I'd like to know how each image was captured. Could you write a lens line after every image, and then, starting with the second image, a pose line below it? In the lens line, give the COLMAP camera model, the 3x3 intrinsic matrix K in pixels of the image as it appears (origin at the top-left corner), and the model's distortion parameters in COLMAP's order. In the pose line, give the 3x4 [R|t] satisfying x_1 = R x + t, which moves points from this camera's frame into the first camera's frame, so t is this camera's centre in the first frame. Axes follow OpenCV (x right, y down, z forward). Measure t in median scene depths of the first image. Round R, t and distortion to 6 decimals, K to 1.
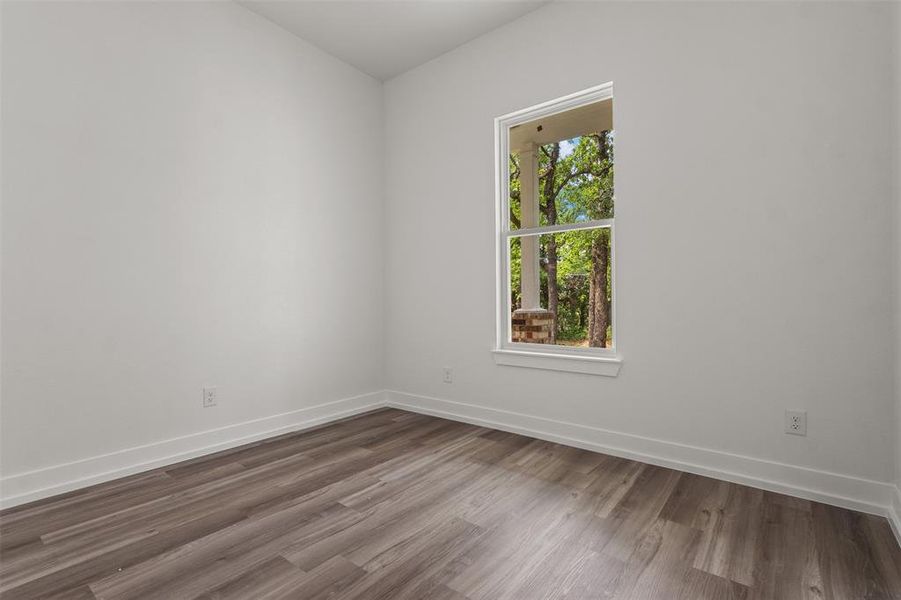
lens RADIAL K [[415.9, 0, 452.5], [0, 415.9, 303.1], [0, 0, 1]] dist [0.000949, 0.000465]
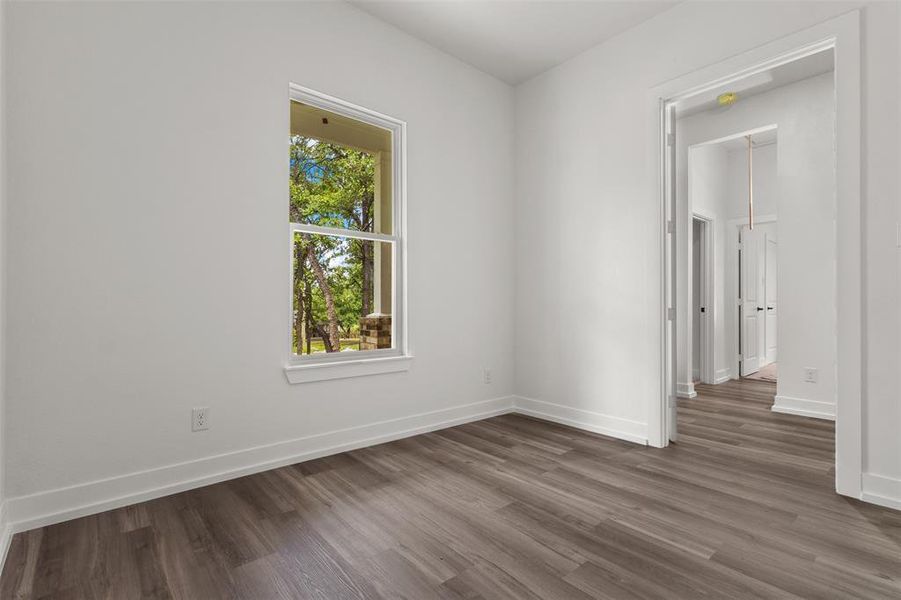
lens RADIAL K [[415.9, 0, 450.9], [0, 415.9, 300.6], [0, 0, 1]] dist [0.000949, 0.000465]
pose [[0.207538, 0.015573, 0.978103, -0.770733], [0.003155, 0.999857, -0.016589, -0.001609], [-0.978222, 0.006529, 0.207459, 0.647318]]
